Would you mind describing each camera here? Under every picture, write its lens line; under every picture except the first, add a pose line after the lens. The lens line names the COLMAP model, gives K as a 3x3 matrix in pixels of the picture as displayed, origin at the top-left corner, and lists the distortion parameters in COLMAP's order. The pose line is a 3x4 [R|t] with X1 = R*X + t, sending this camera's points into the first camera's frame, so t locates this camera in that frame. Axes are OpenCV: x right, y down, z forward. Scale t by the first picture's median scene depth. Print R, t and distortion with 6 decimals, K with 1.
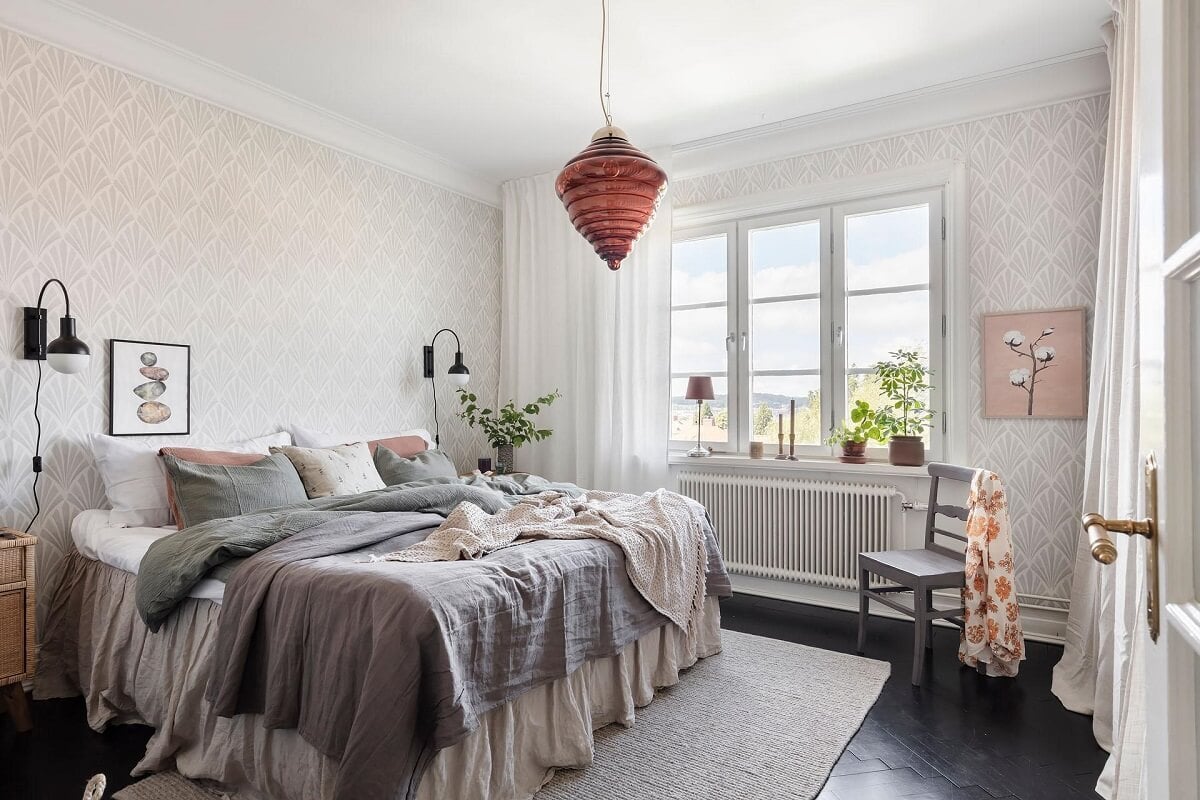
lens RADIAL K [[707.3, 0, 612.9], [0, 707.3, 412.4], [0, 0, 1]] dist [-0.000321, 0.001052]
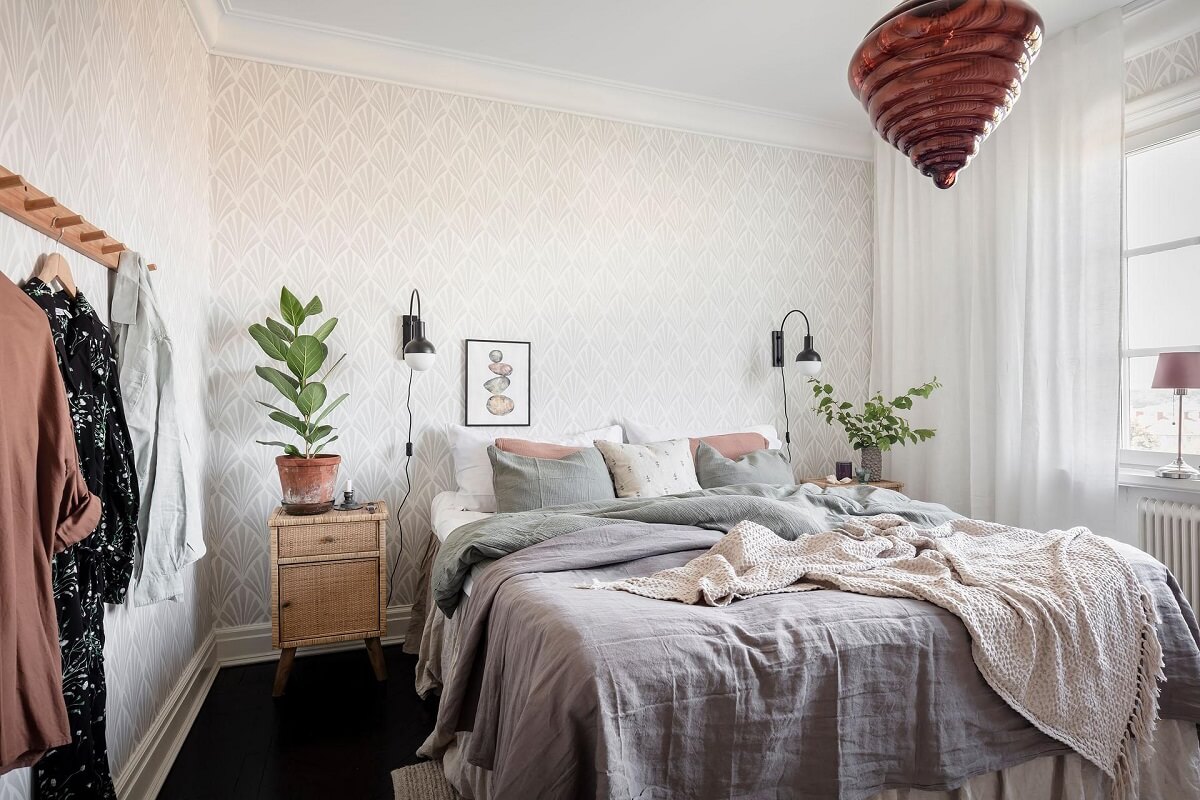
lens RADIAL K [[680.5, 0, 600.0], [0, 680.5, 400.0], [0, 0, 1]] dist [-0.000073, 0.000197]
pose [[0.797254, -0.000457, -0.603644, 0.120741], [-0.004474, 0.999968, -0.006665, -0.002090], [0.603627, 0.008014, 0.797226, 0.311626]]
